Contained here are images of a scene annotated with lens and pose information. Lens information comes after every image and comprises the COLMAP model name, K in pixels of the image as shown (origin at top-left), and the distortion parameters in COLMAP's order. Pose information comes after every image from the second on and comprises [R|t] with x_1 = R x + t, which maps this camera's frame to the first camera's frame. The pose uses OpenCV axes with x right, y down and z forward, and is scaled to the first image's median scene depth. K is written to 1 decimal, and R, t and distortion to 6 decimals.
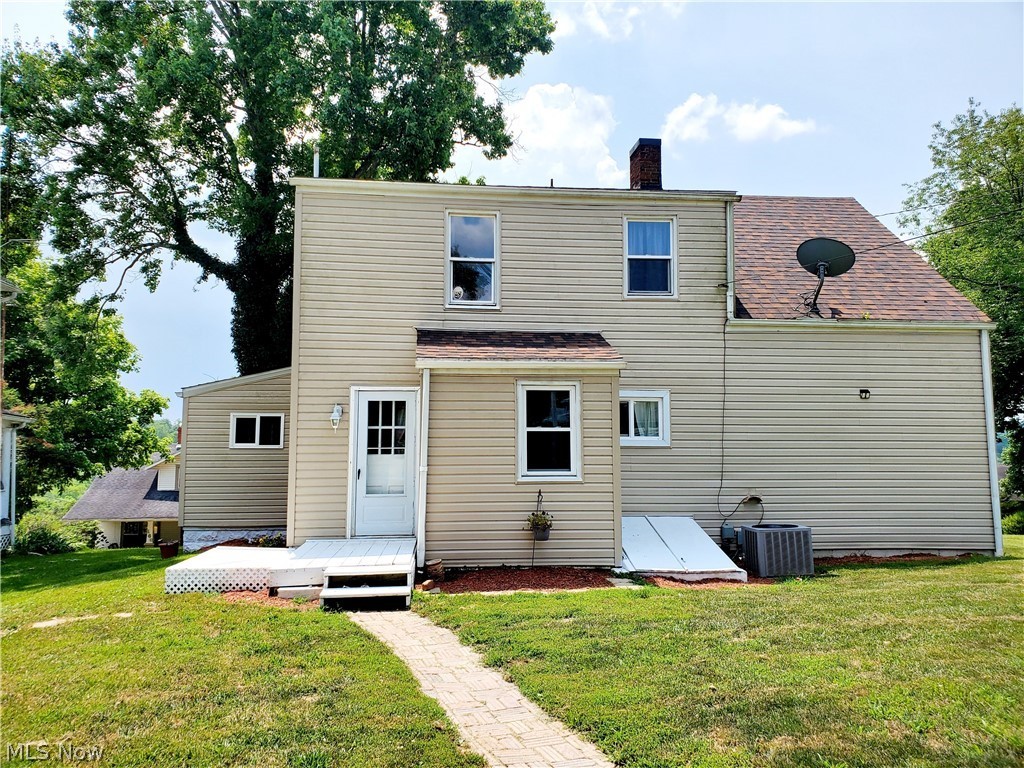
lens RADIAL K [[777.6, 0, 512.2], [0, 777.6, 372.9], [0, 0, 1]] dist [-0.029243, -0.005253]
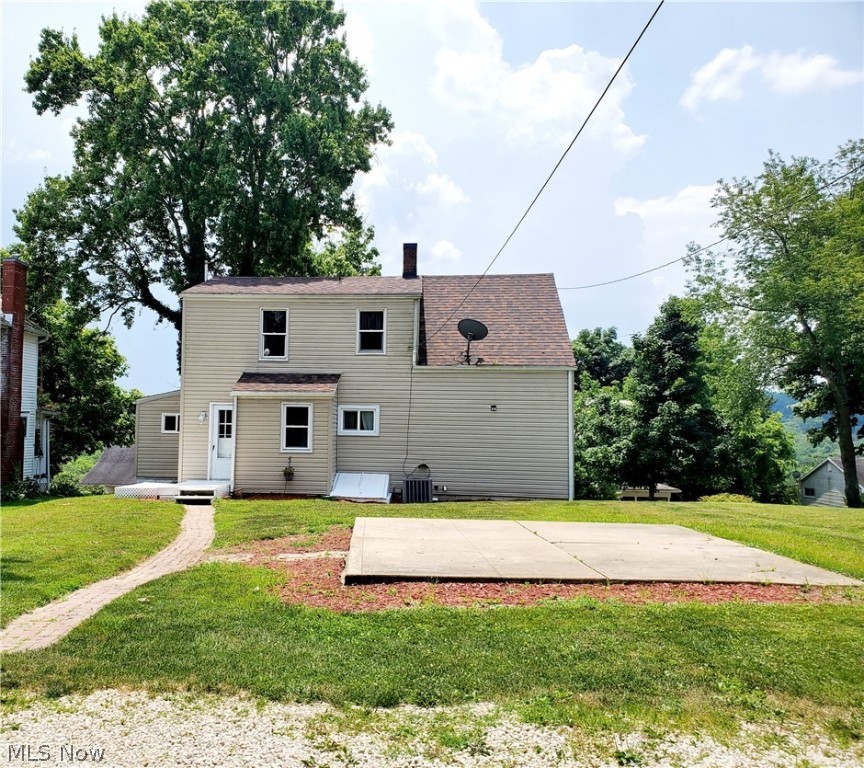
lens RADIAL K [[964.2, 0, 432.0], [0, 964.2, 384.0], [0, 0, 1]] dist [0.068059, -0.537877]
pose [[0.983106, 0.006126, -0.182933, 0.490730], [0.002059, 0.999006, 0.044519, -0.085067], [0.183024, -0.044143, 0.982117, -0.796716]]
